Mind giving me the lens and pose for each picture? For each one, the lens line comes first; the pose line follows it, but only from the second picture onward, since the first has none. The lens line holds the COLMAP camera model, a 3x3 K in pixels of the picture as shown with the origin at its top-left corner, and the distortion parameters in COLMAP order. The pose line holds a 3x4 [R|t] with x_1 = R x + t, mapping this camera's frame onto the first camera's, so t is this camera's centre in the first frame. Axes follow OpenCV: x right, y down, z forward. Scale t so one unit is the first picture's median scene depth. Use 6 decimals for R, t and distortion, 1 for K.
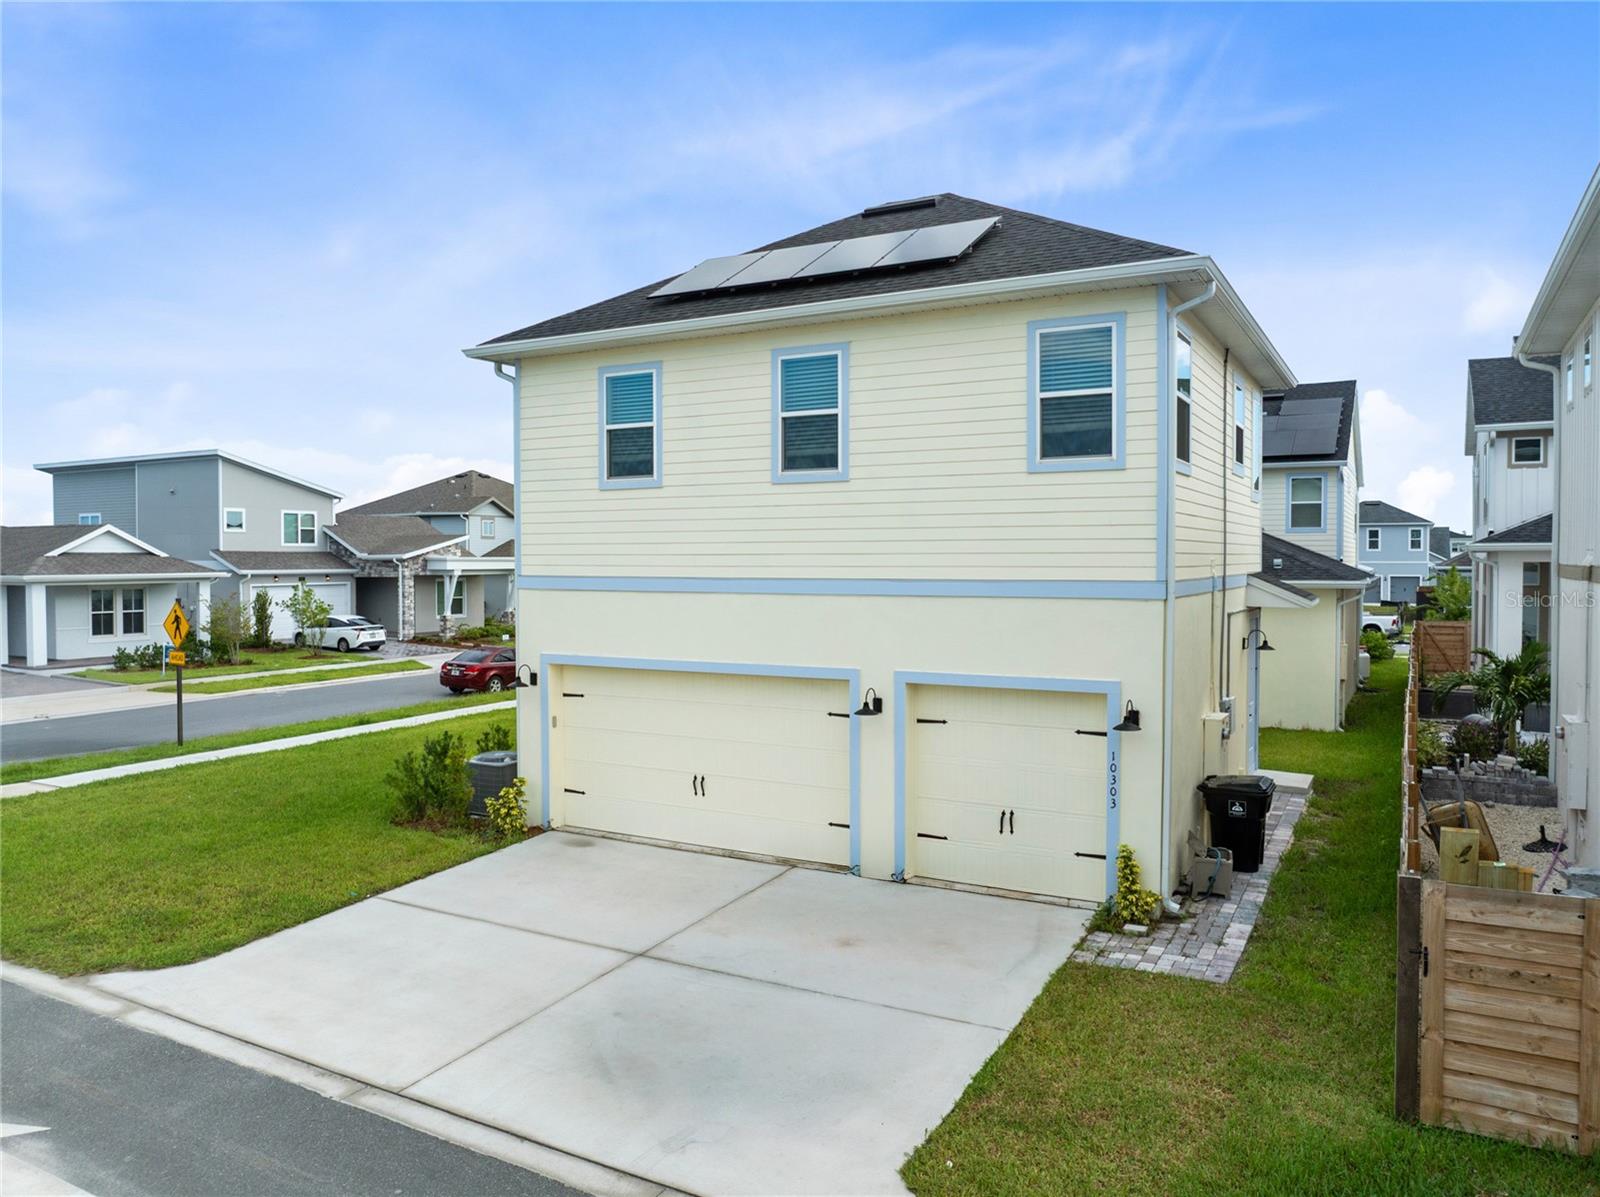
lens RADIAL K [[1131.7, 0, 800.0], [0, 1131.7, 598.5], [0, 0, 1]] dist [-0.035247, -0.000278]
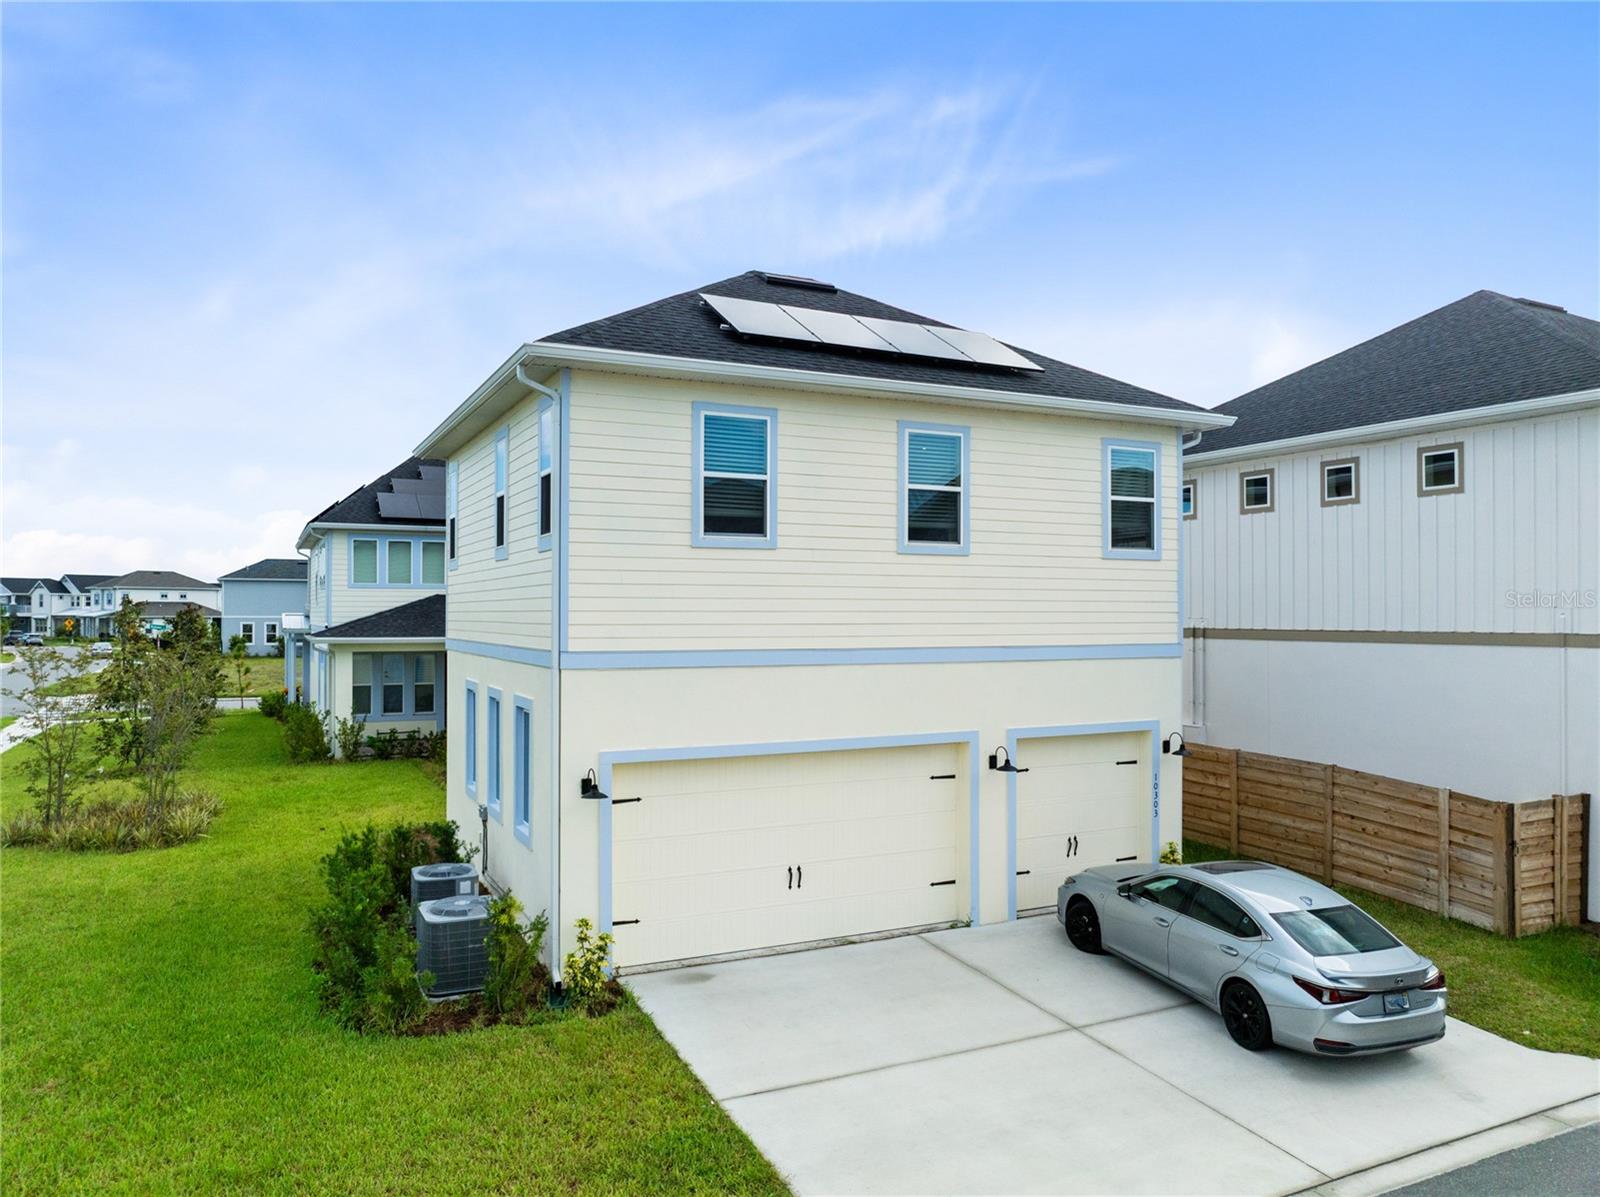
lens RADIAL K [[1136.5, 0, 800.8], [0, 1136.5, 622.6], [0, 0, 1]] dist [-0.010436, 0.001380]
pose [[0.568753, 0.003344, 0.822501, -0.906991], [0.033328, 0.999077, -0.027108, -0.015790], [-0.821833, 0.042830, 0.568117, 0.504678]]
